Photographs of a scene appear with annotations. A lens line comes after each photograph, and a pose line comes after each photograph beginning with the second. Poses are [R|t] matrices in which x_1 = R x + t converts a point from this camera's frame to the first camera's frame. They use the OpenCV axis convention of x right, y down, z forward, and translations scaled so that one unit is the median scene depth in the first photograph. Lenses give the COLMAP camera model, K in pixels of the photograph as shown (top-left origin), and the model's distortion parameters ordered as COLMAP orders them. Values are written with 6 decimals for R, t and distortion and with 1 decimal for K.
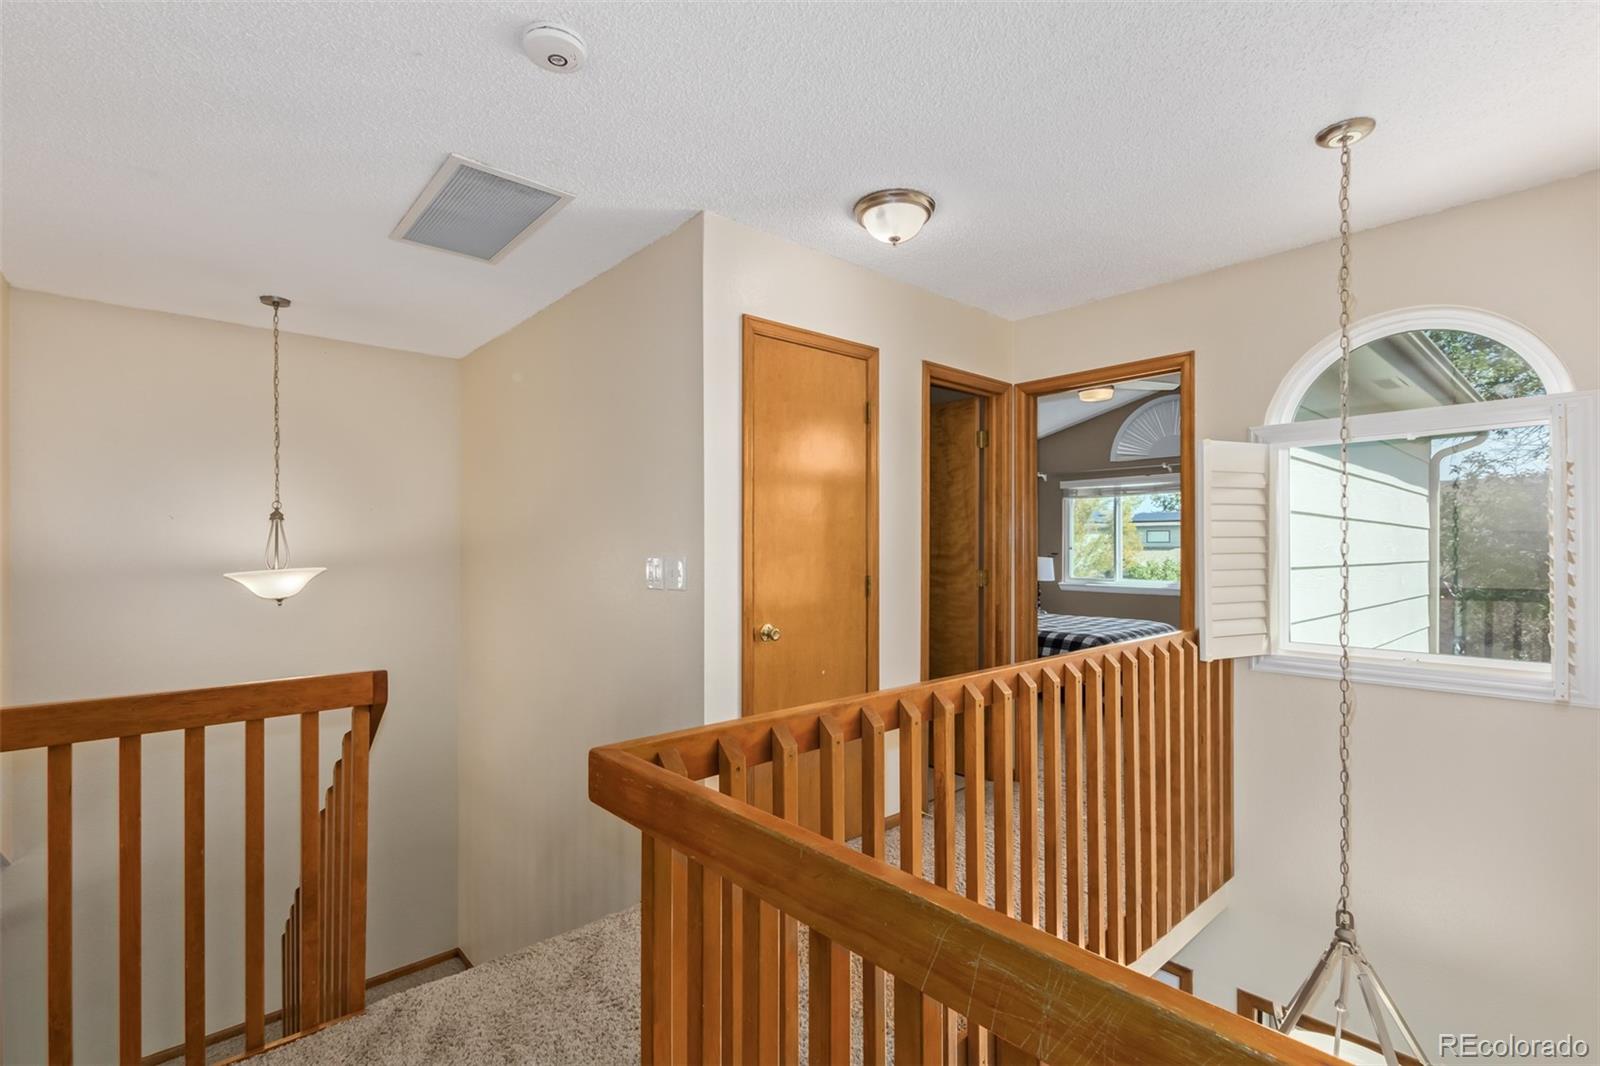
lens RADIAL K [[727.2, 0, 799.8], [0, 727.2, 538.5], [0, 0, 1]] dist [0.008287, 0.000940]
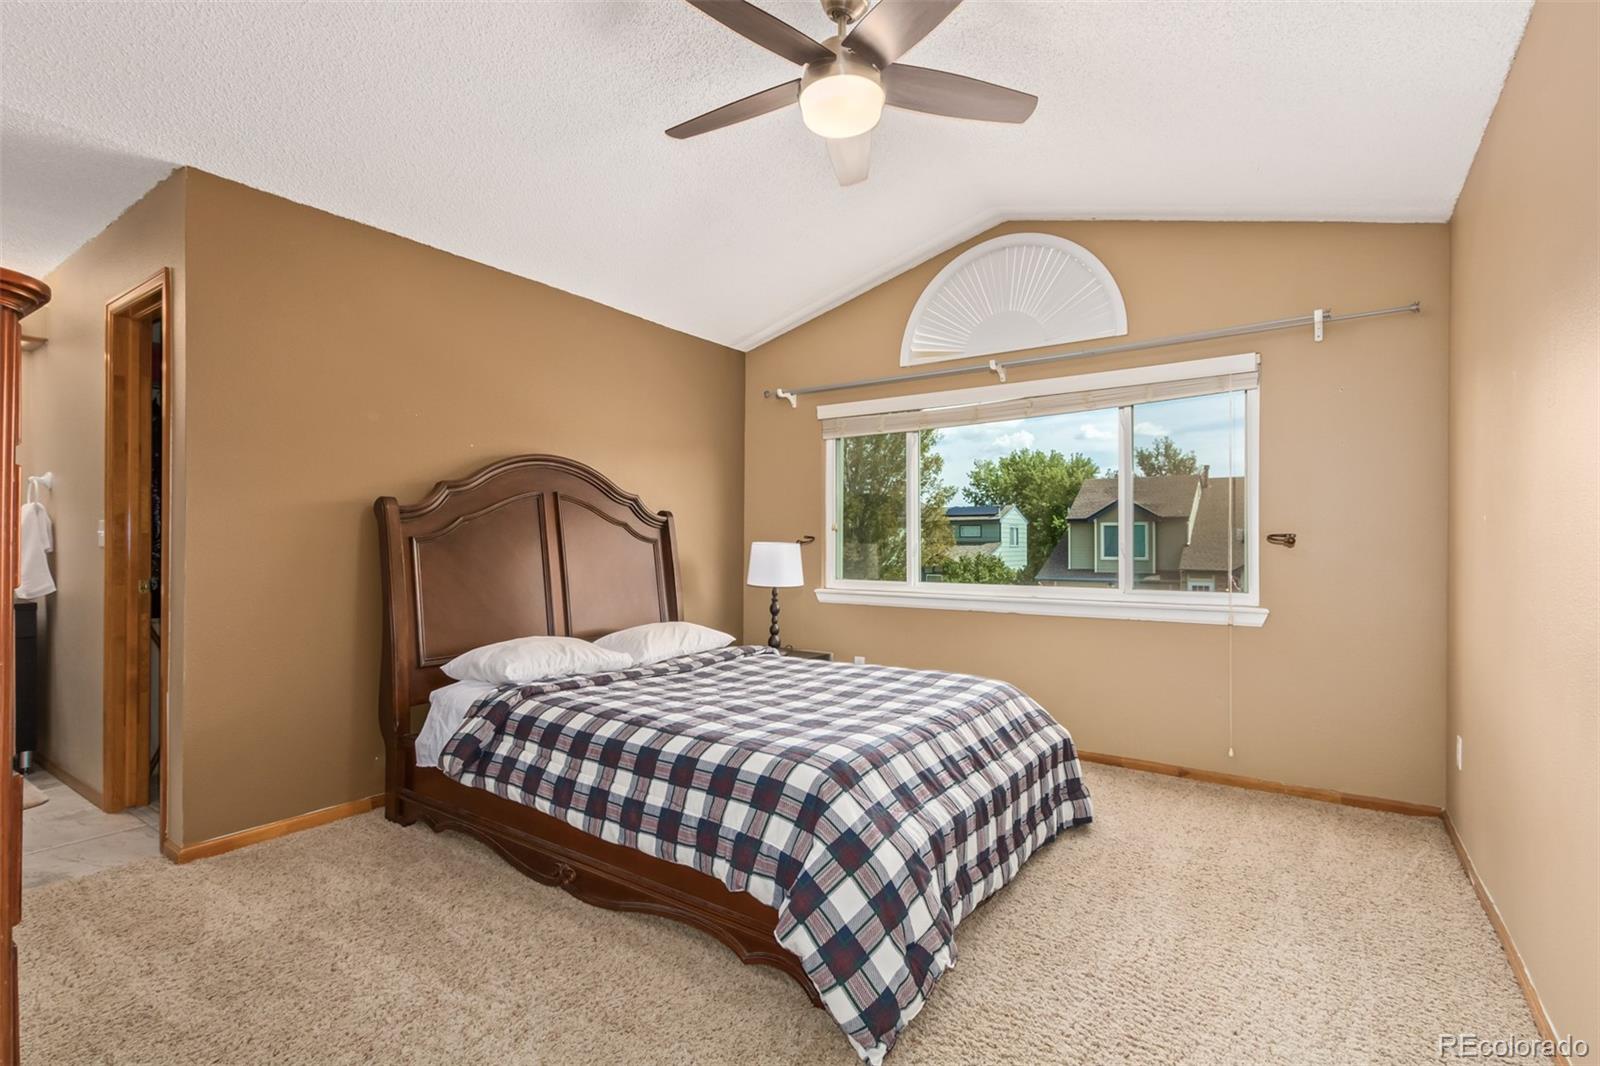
lens RADIAL K [[727.2, 0, 805.7], [0, 727.2, 534.4], [0, 0, 1]] dist [0.008287, 0.000940]
pose [[0.971913, 0.008339, 0.235193, 0.044346], [-0.008945, 0.999959, 0.001510, 0.002199], [-0.235171, -0.003571, 0.971948, 0.097607]]
